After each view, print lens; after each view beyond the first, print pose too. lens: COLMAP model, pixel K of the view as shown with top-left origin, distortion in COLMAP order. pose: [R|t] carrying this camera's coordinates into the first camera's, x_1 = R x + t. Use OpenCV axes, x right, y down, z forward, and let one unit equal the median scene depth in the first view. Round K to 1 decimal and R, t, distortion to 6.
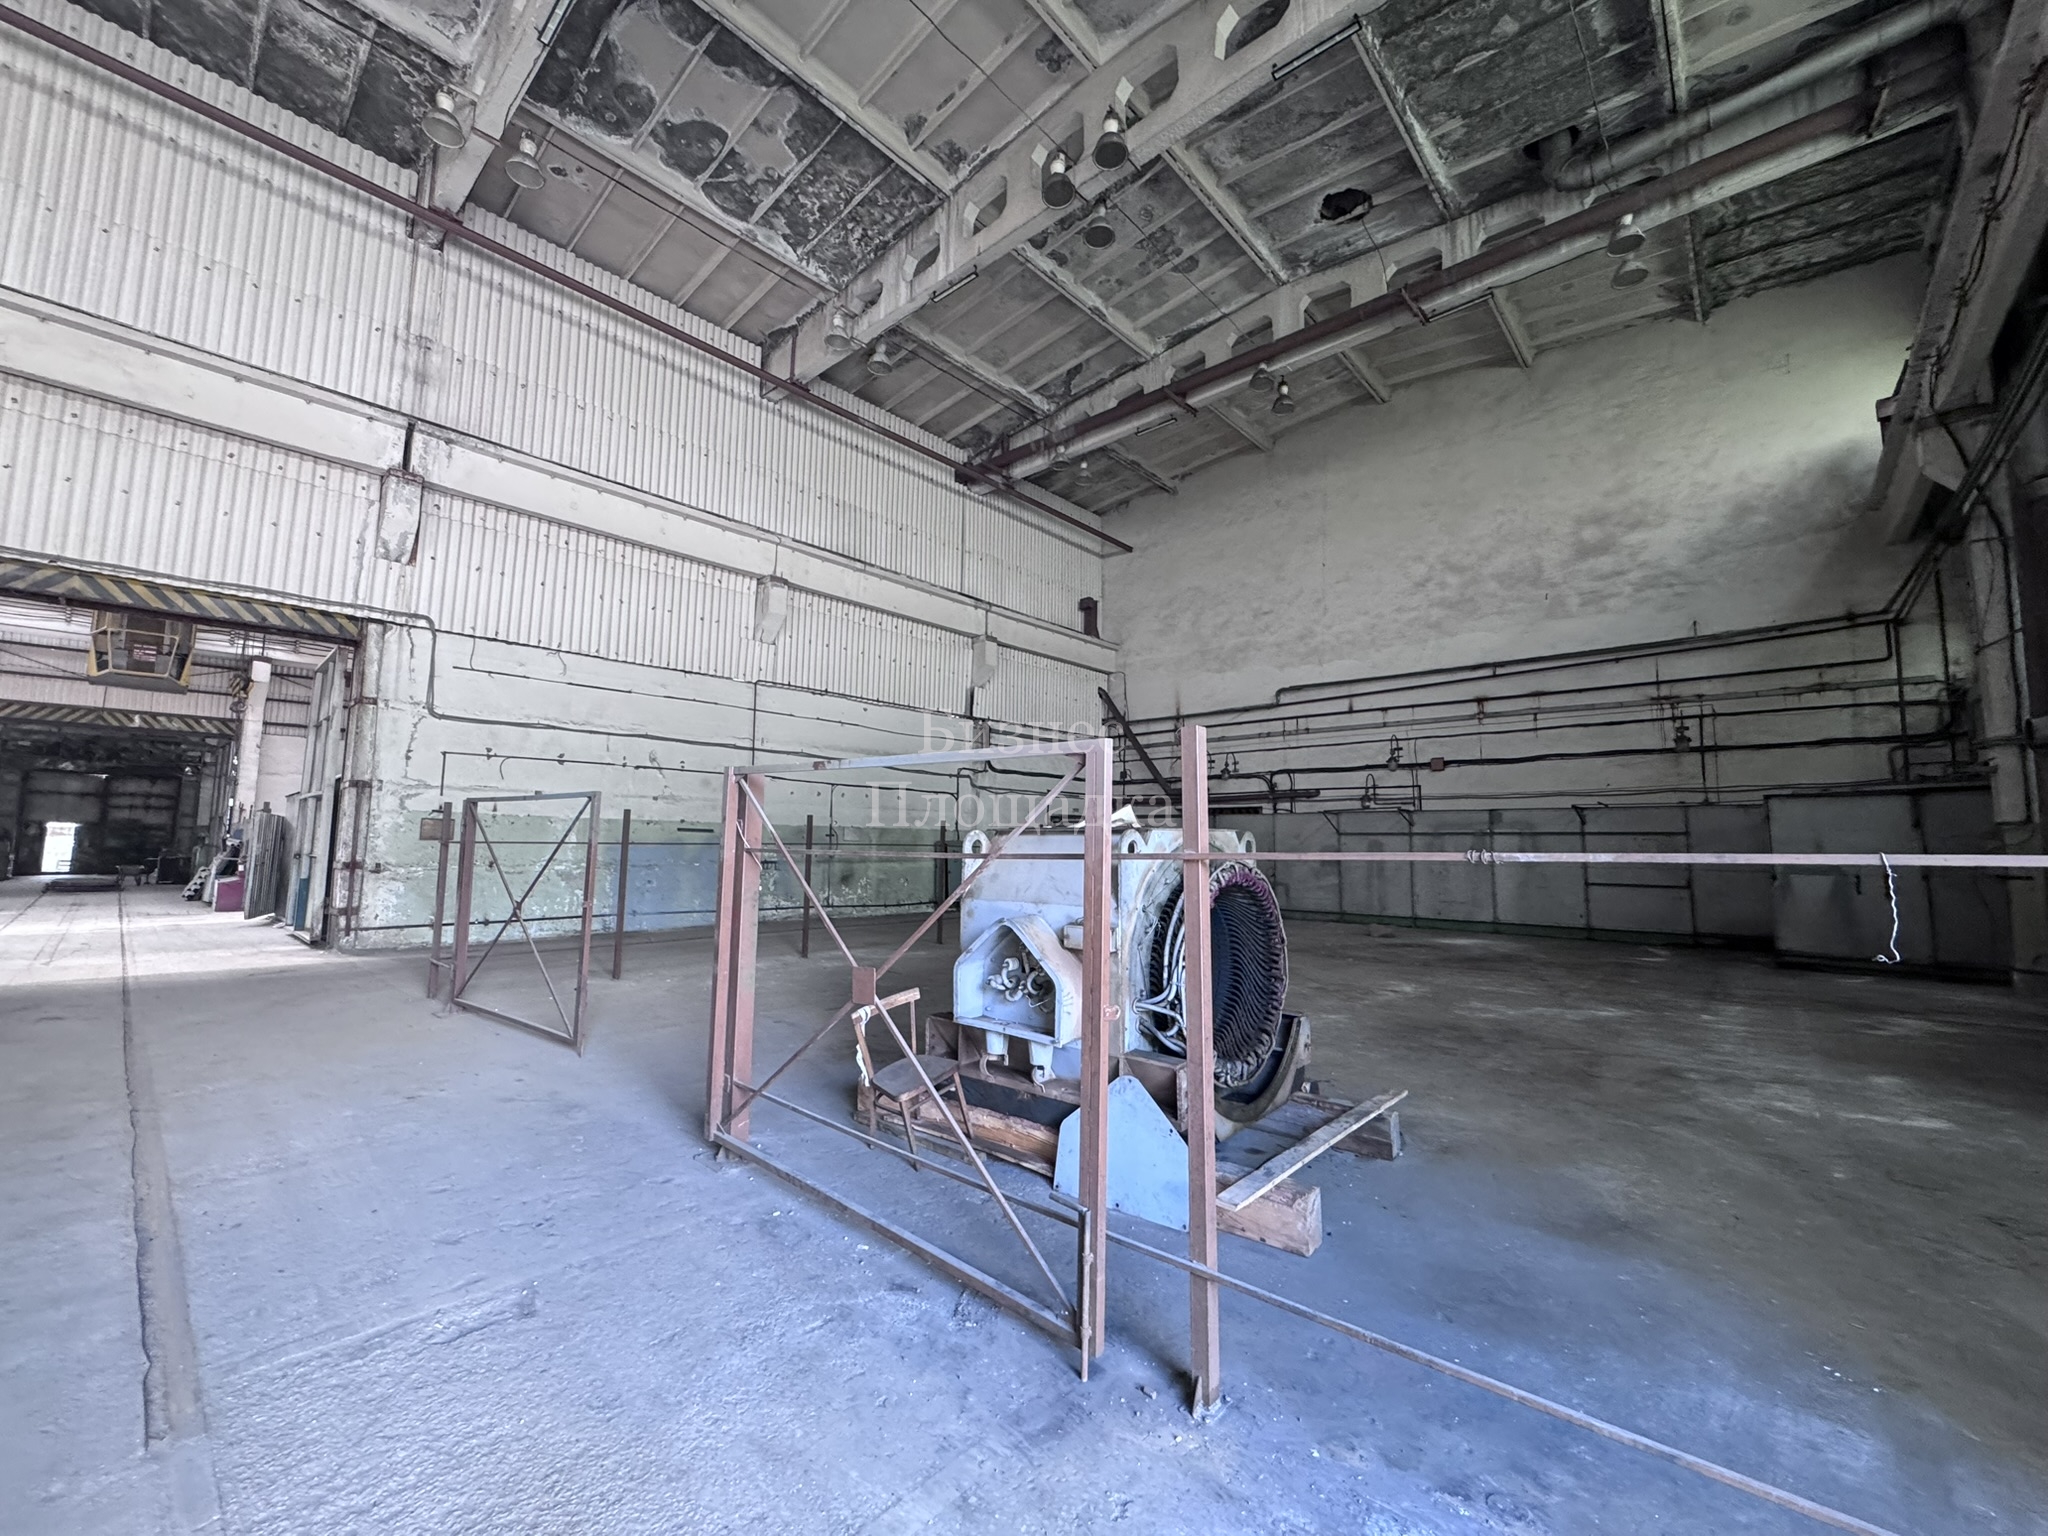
lens RADIAL K [[815.7, 0, 1025.6], [0, 815.7, 765.0], [0, 0, 1]] dist [-0.002064, 0.000081]
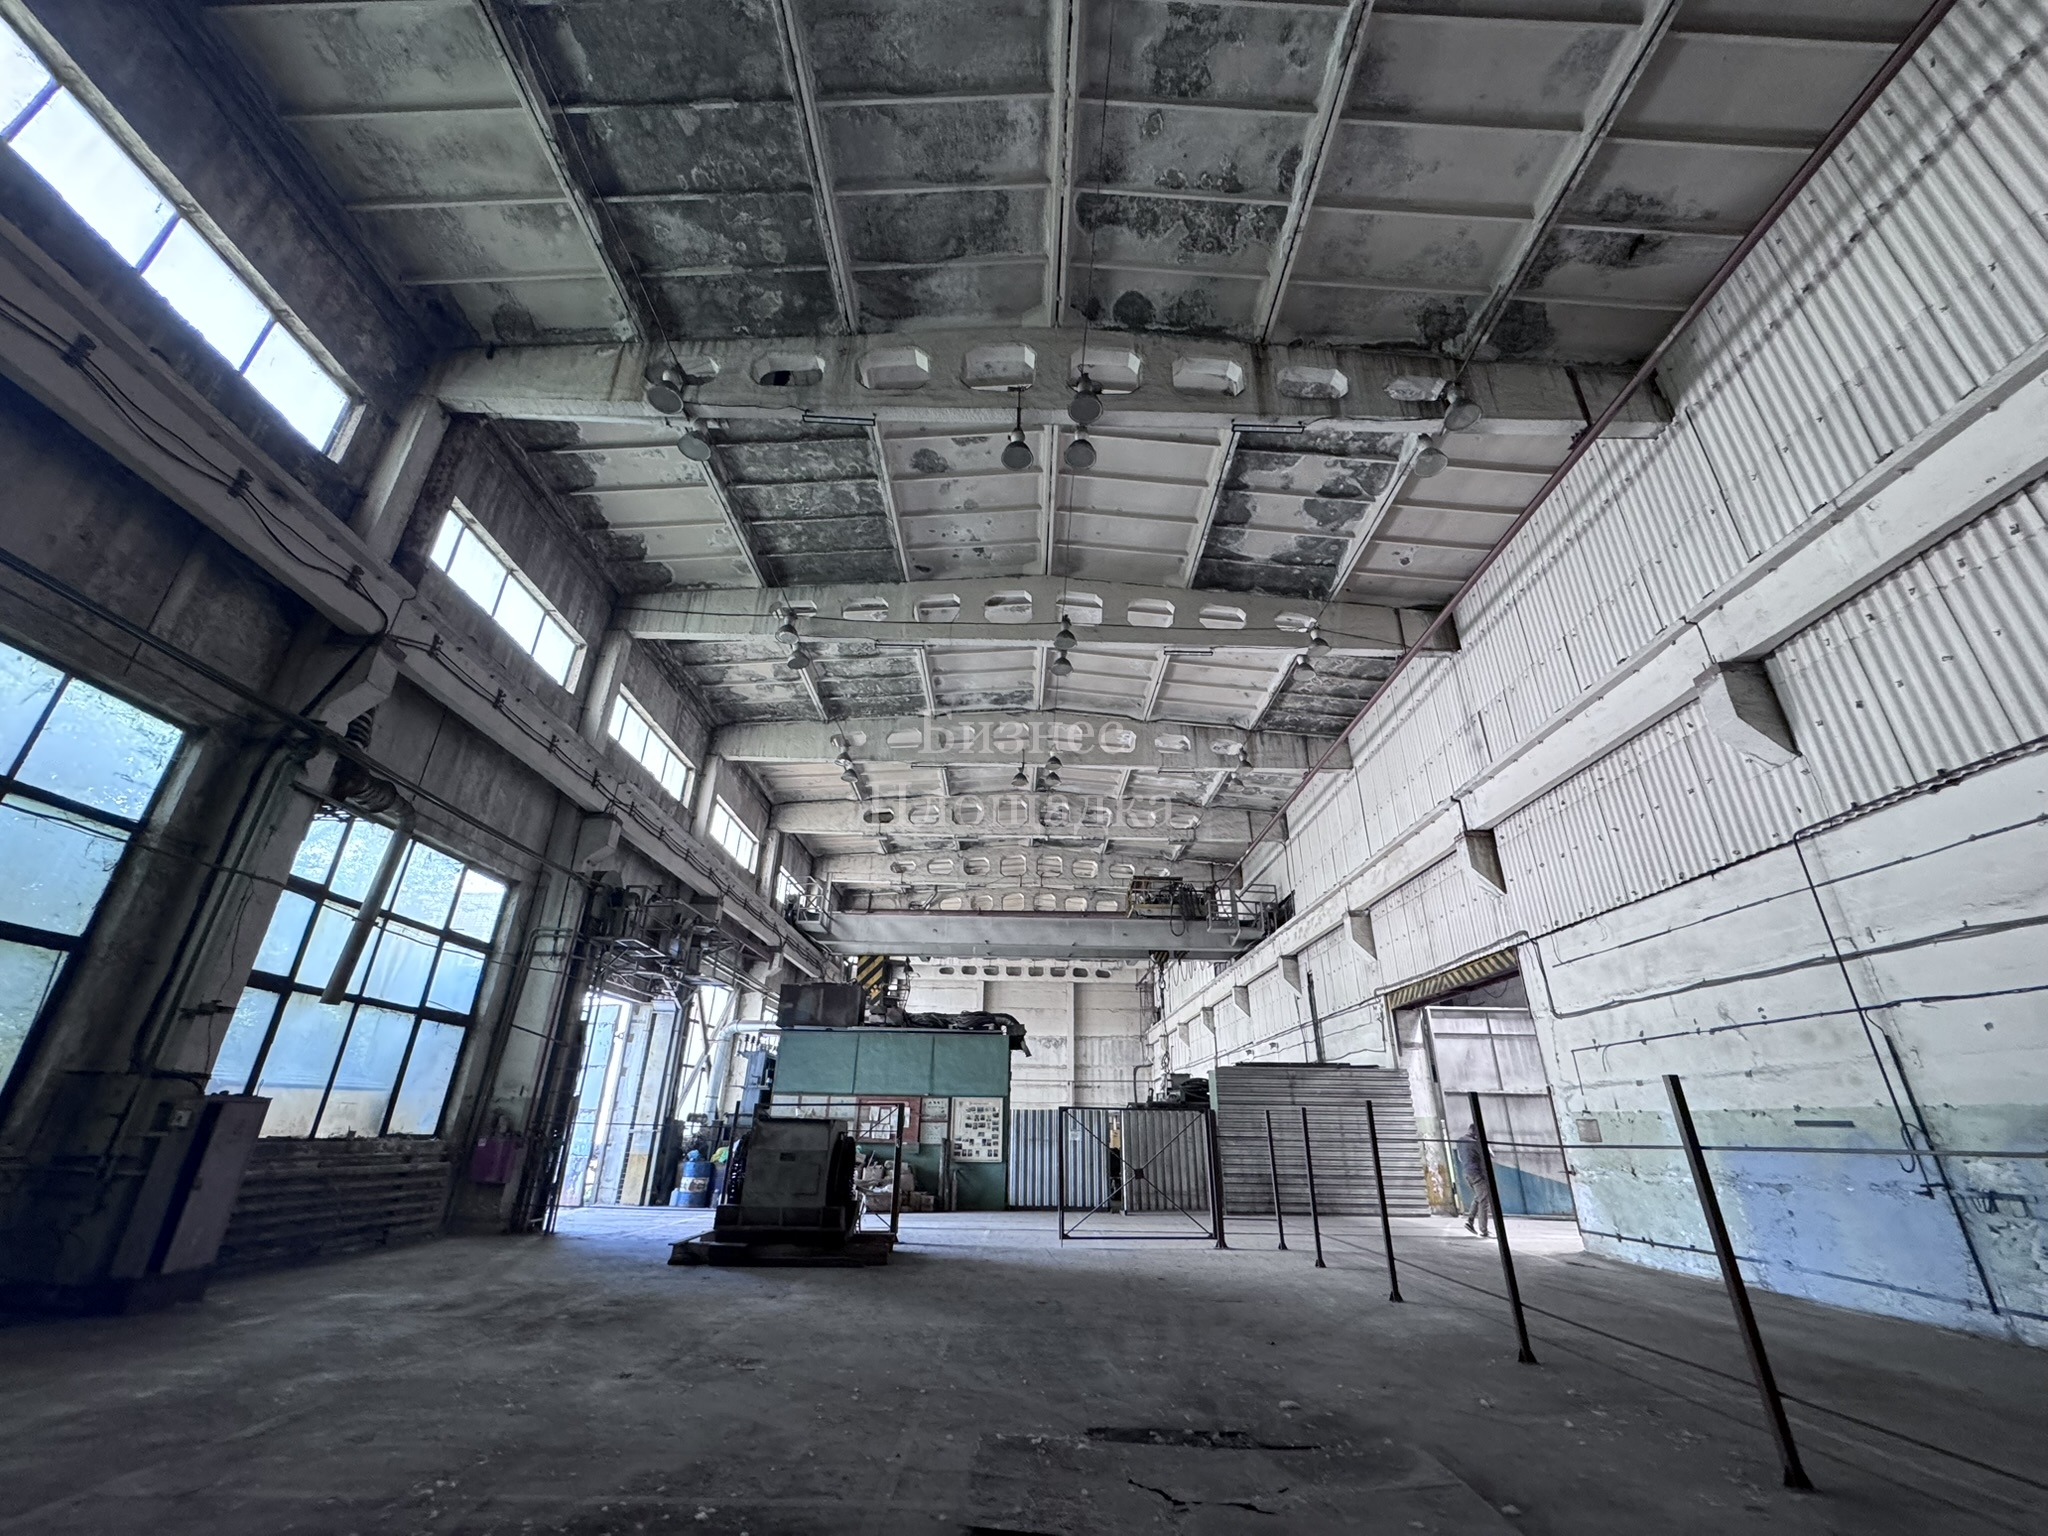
lens RADIAL K [[815.7, 0, 1025.7], [0, 815.7, 764.9], [0, 0, 1]] dist [-0.002064, 0.000081]
pose [[-0.736807, -0.297171, -0.607293, 0.494190], [0.041927, 0.876414, -0.479730, 0.120891], [0.674802, -0.378930, -0.633288, 1.181799]]
